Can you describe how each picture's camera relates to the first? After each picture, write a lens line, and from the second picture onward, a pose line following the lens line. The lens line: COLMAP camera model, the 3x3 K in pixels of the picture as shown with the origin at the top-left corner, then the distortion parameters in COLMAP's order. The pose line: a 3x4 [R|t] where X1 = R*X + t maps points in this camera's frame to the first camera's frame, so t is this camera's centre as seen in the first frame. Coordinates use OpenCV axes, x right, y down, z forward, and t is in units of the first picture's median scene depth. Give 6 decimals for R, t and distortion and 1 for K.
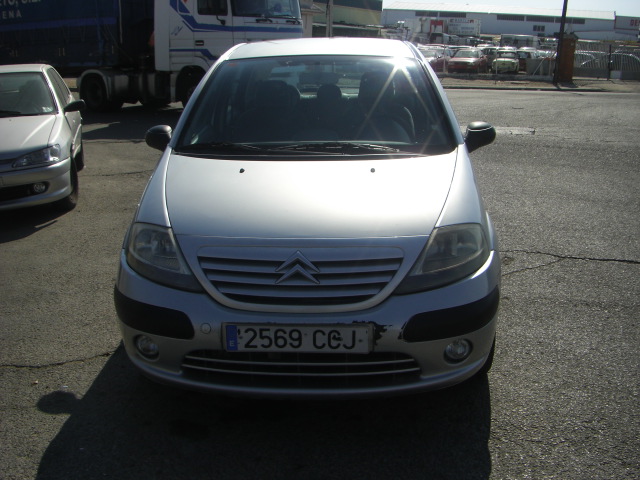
lens RADIAL K [[714.3, 0, 314.1], [0, 714.3, 237.6], [0, 0, 1]] dist [-0.131970, 0.000000]
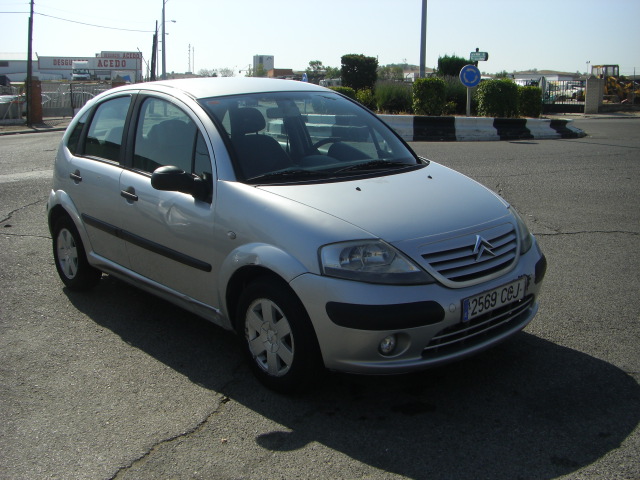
lens RADIAL K [[714.3, 0, 319.4], [0, 714.3, 239.0], [0, 0, 1]] dist [-0.131970, 0.000000]
pose [[0.716470, -0.165881, 0.677609, -1.133264], [0.202589, 0.978933, 0.025439, -0.067984], [-0.667554, 0.119050, 0.734983, 0.230237]]
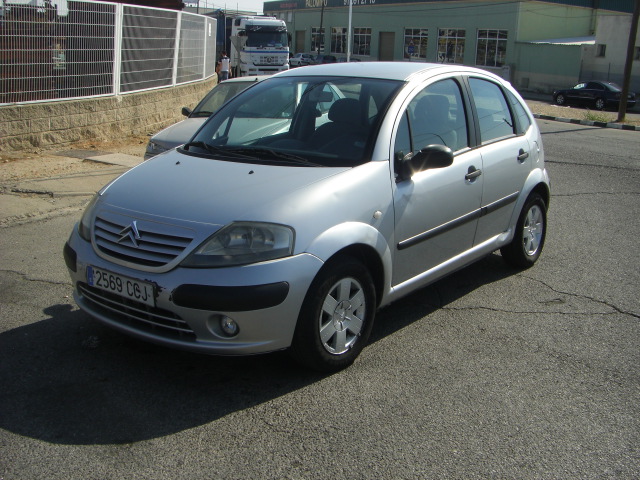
lens RADIAL K [[714.3, 0, 318.7], [0, 714.3, 241.3], [0, 0, 1]] dist [-0.131970, 0.000000]
pose [[0.811579, 0.152945, -0.563868, 1.011769], [-0.166505, 0.985651, 0.027698, -0.038080], [0.560013, 0.071408, 0.825400, 0.106576]]
